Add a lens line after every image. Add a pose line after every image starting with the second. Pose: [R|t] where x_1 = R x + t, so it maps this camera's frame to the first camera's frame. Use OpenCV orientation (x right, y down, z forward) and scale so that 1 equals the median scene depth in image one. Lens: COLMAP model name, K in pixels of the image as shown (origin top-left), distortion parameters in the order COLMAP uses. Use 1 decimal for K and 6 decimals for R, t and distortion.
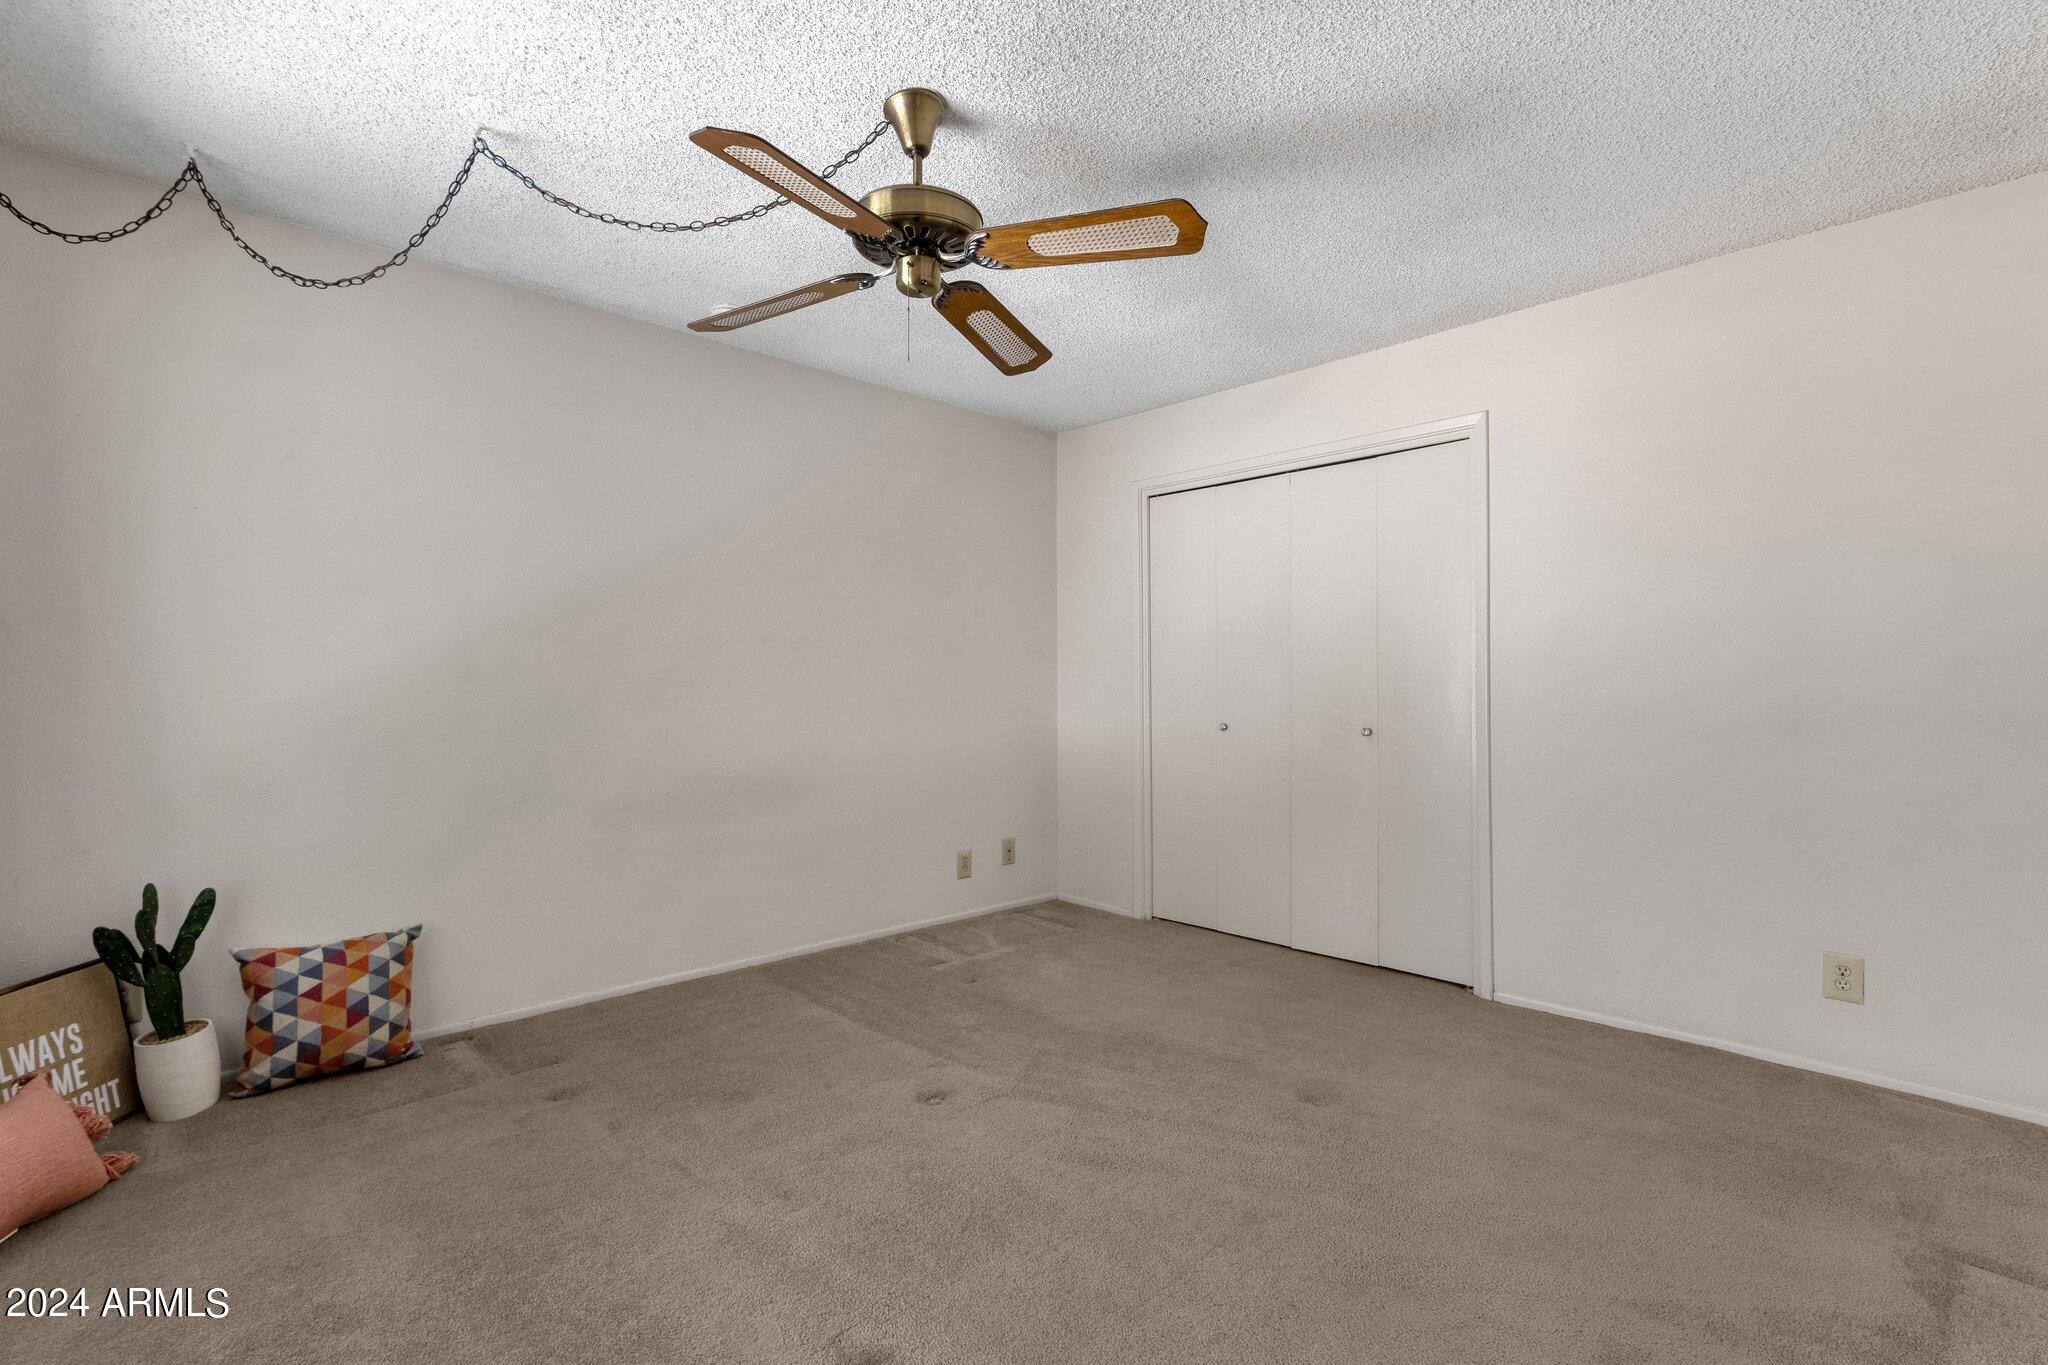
lens RADIAL K [[941.1, 0, 1024.0], [0, 941.1, 682.5], [0, 0, 1]] dist [0.001850, 0.000738]
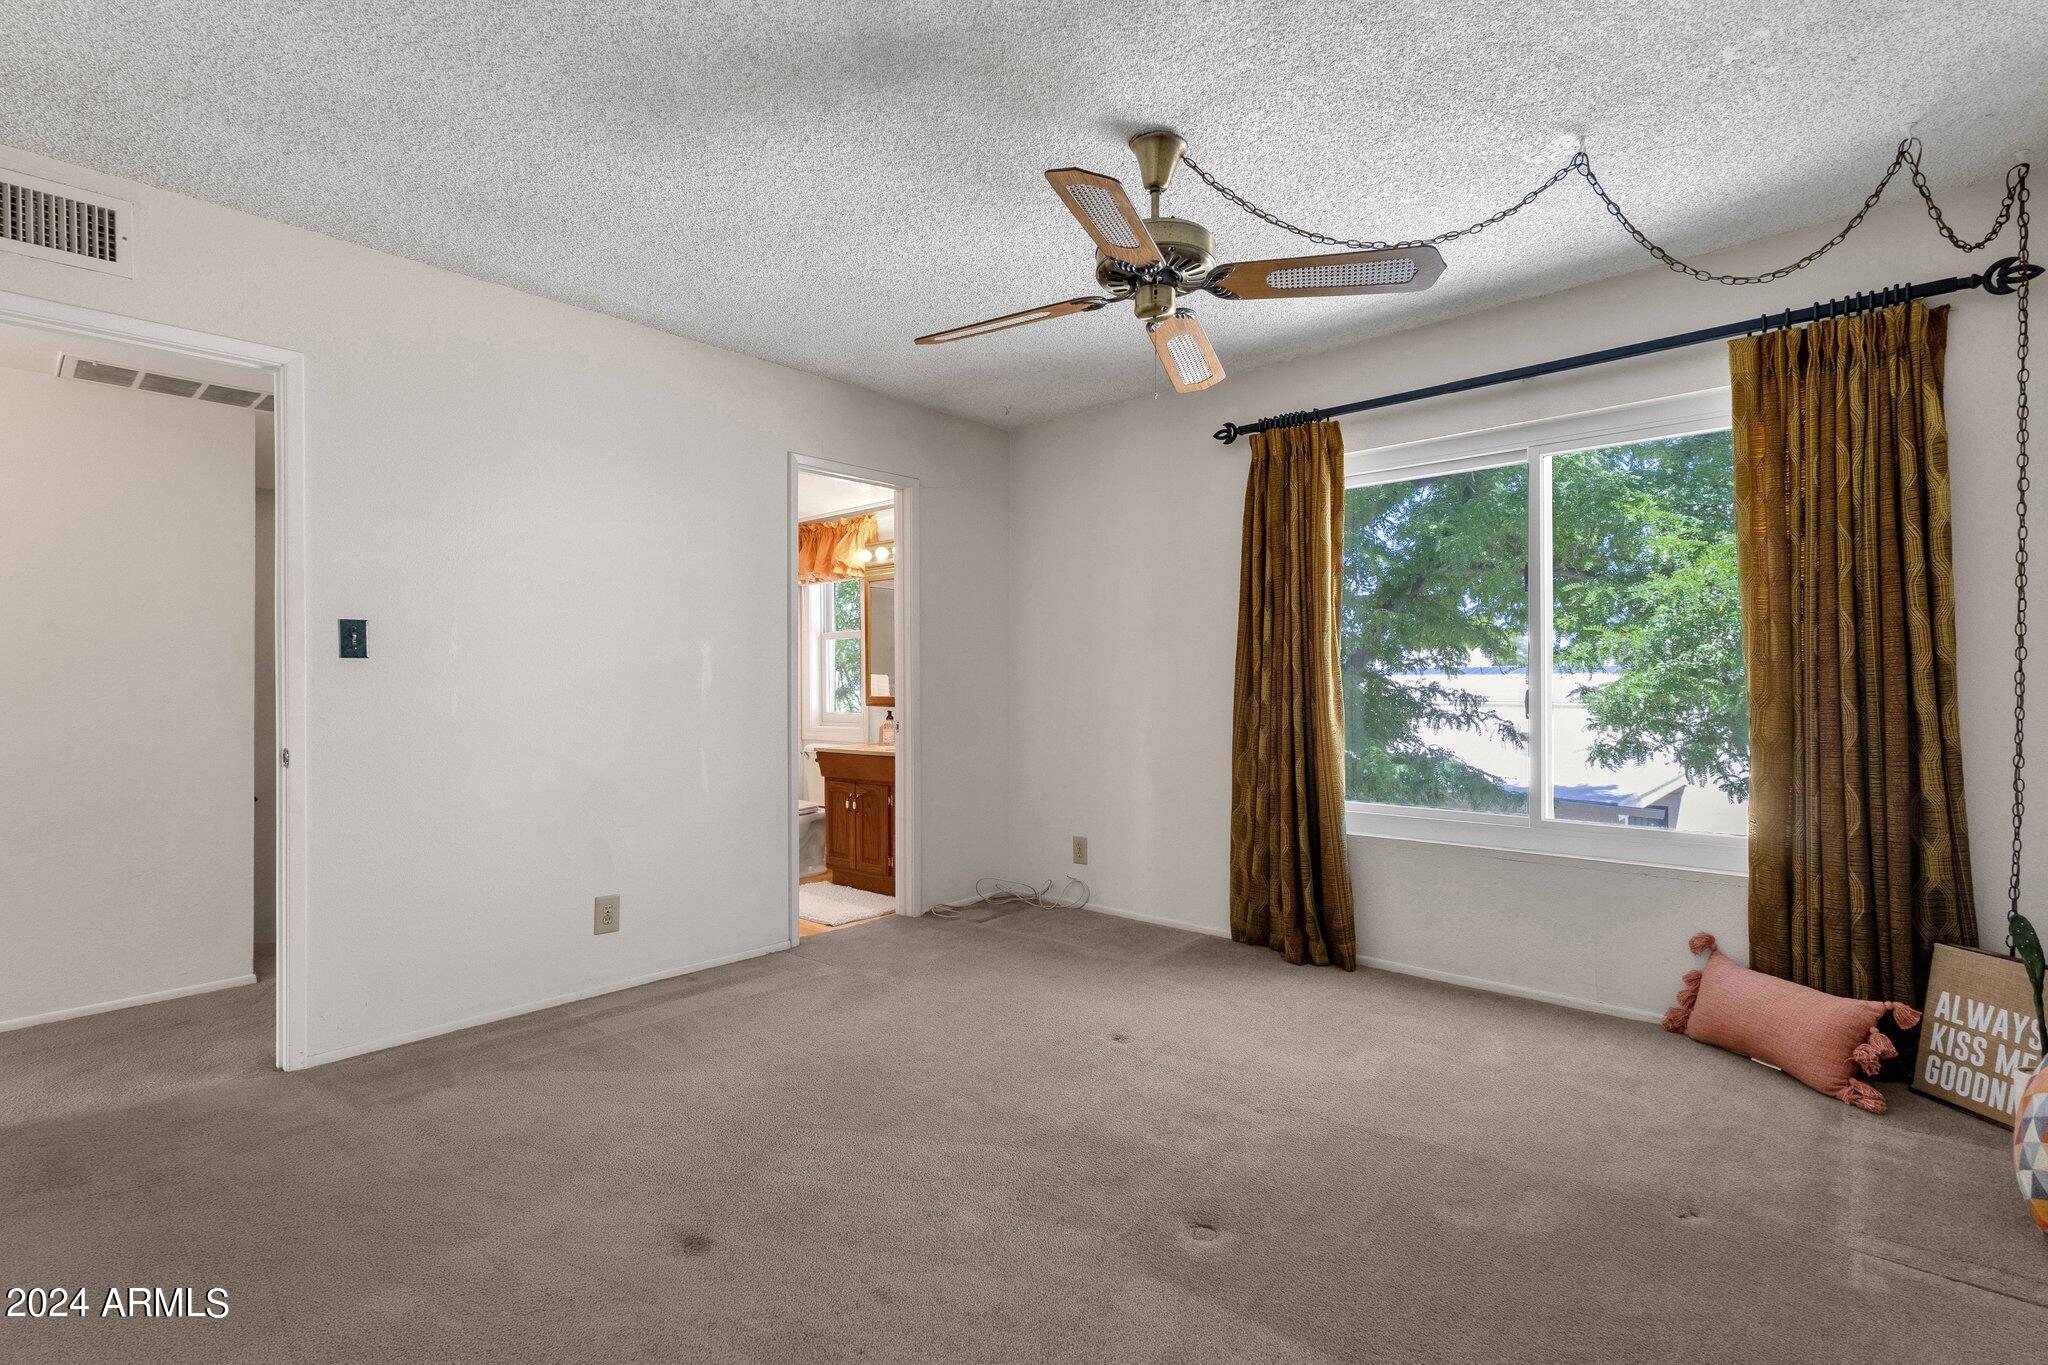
lens RADIAL K [[986.1, 0, 1024.0], [0, 986.1, 682.5], [0, 0, 1]] dist [0.000535, -0.021972]
pose [[-0.998487, -0.007758, -0.054440, 0.082402], [-0.006902, 0.999850, -0.015888, 0.033772], [0.054555, -0.015488, -0.998391, 1.729111]]
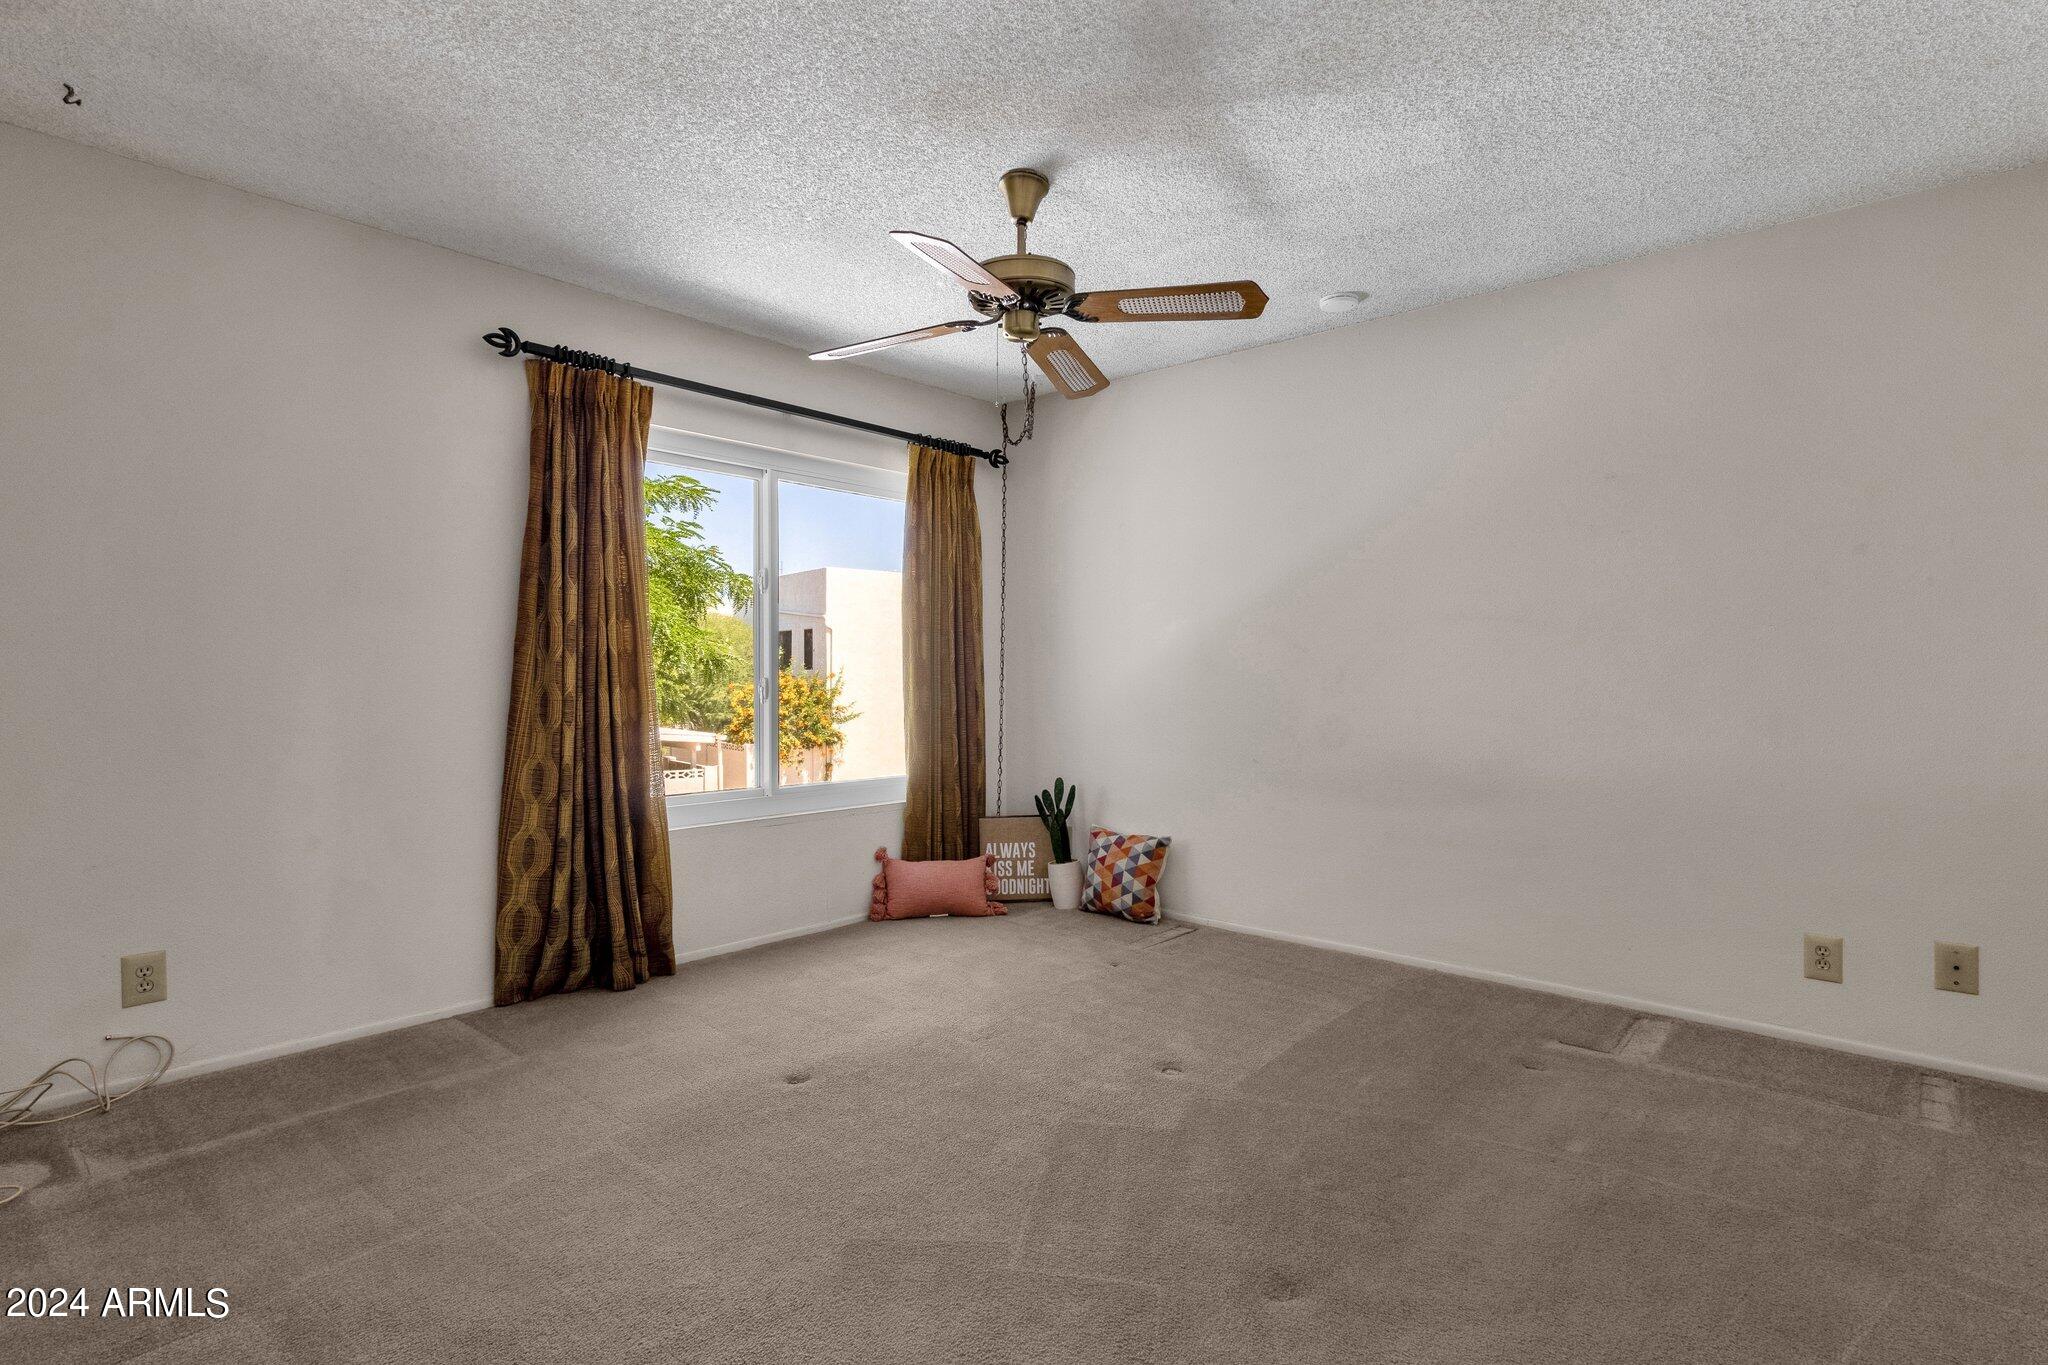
lens RADIAL K [[982.5, 0, 1024.0], [0, 982.5, 682.5], [0, 0, 1]] dist [-0.001579, -0.000433]
pose [[0.089123, 0.010034, -0.995970, 0.907197], [-0.000158, 0.999949, 0.010060, 0.009031], [0.996021, -0.000739, 0.089120, 0.716699]]
